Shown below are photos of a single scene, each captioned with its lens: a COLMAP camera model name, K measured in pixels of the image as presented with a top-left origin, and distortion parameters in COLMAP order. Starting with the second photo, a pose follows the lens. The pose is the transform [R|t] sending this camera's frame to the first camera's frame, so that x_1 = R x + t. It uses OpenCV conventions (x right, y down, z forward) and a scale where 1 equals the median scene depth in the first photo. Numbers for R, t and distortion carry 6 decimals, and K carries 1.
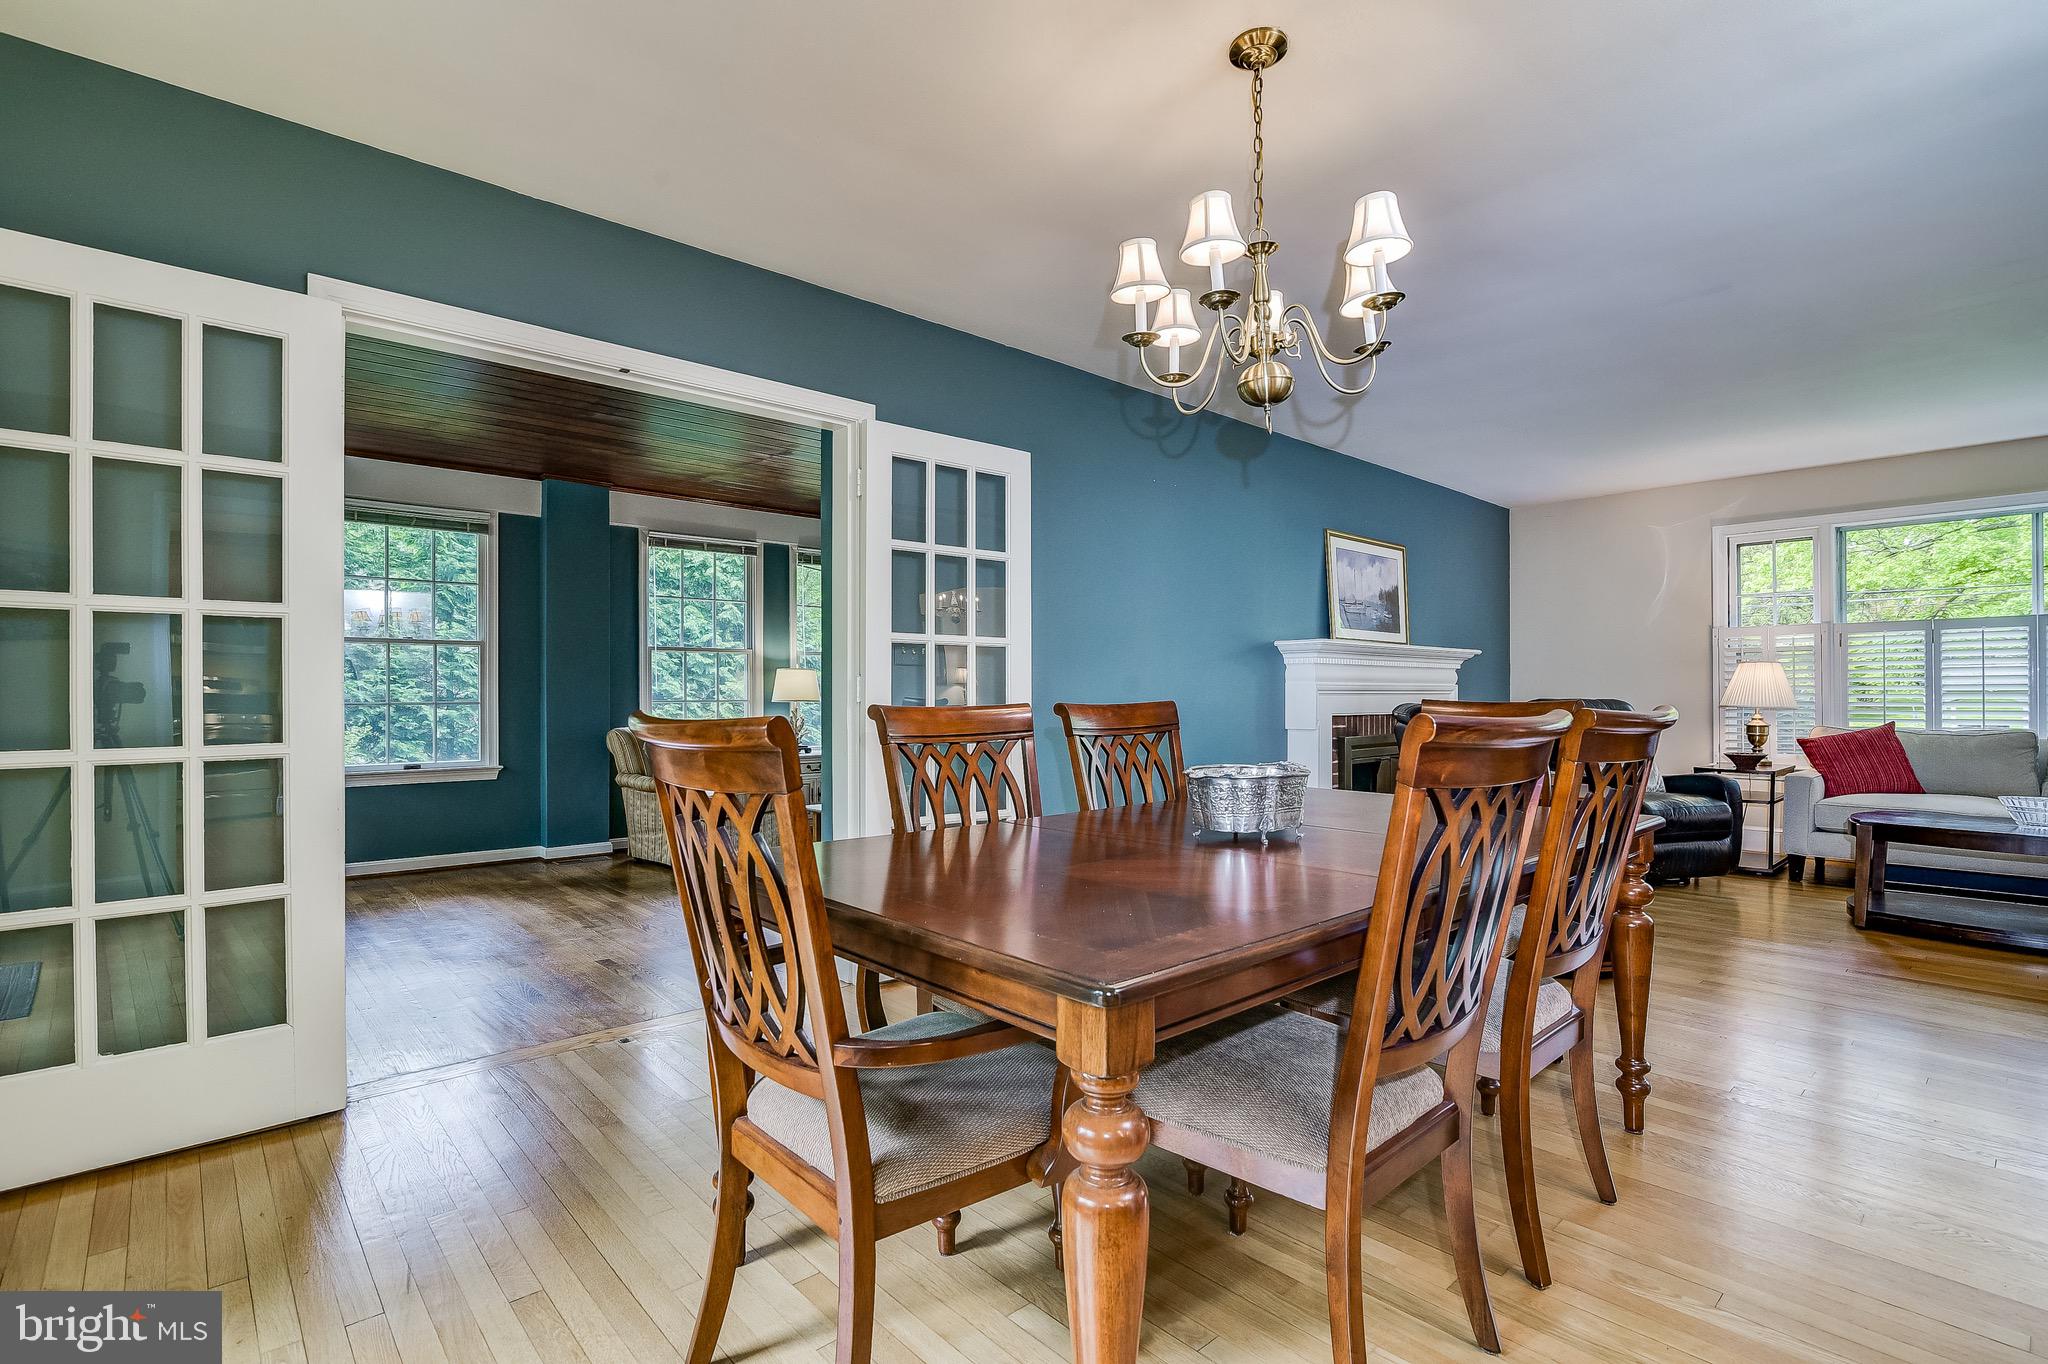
lens RADIAL K [[955.0, 0, 1052.2], [0, 955.0, 693.7], [0, 0, 1]] dist [-0.009731, -0.000558]
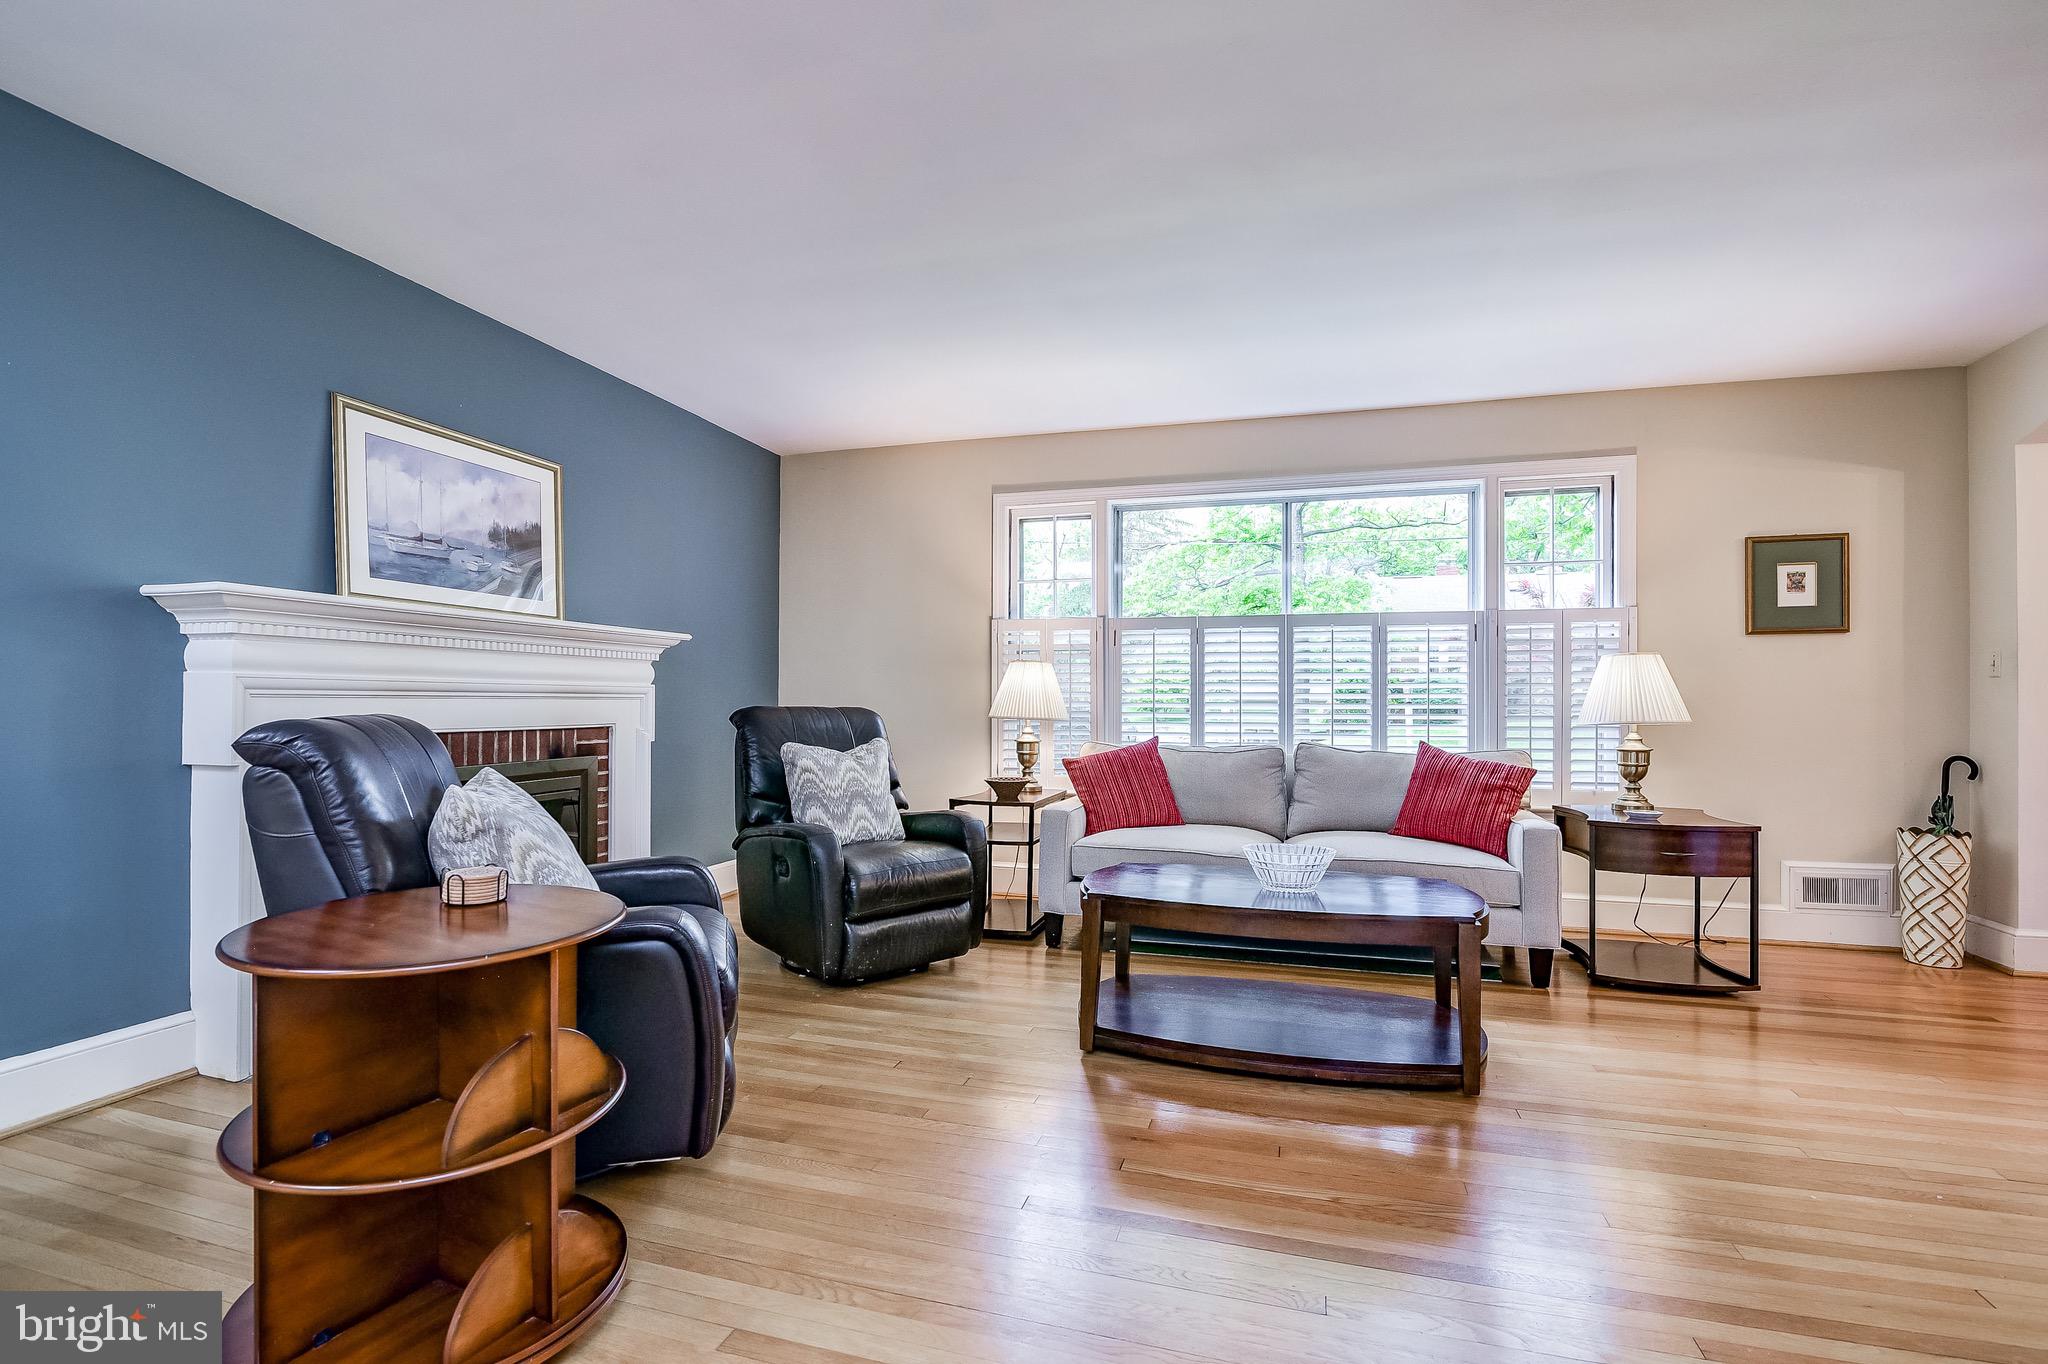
lens RADIAL K [[959.8, 0, 1029.0], [0, 959.8, 695.9], [0, 0, 1]] dist [-0.009734, -0.000191]
pose [[0.857898, 0.011161, 0.513699, 0.358460], [-0.008846, 0.999937, -0.006953, 0.000922], [-0.513744, 0.001421, 0.857943, 0.336973]]
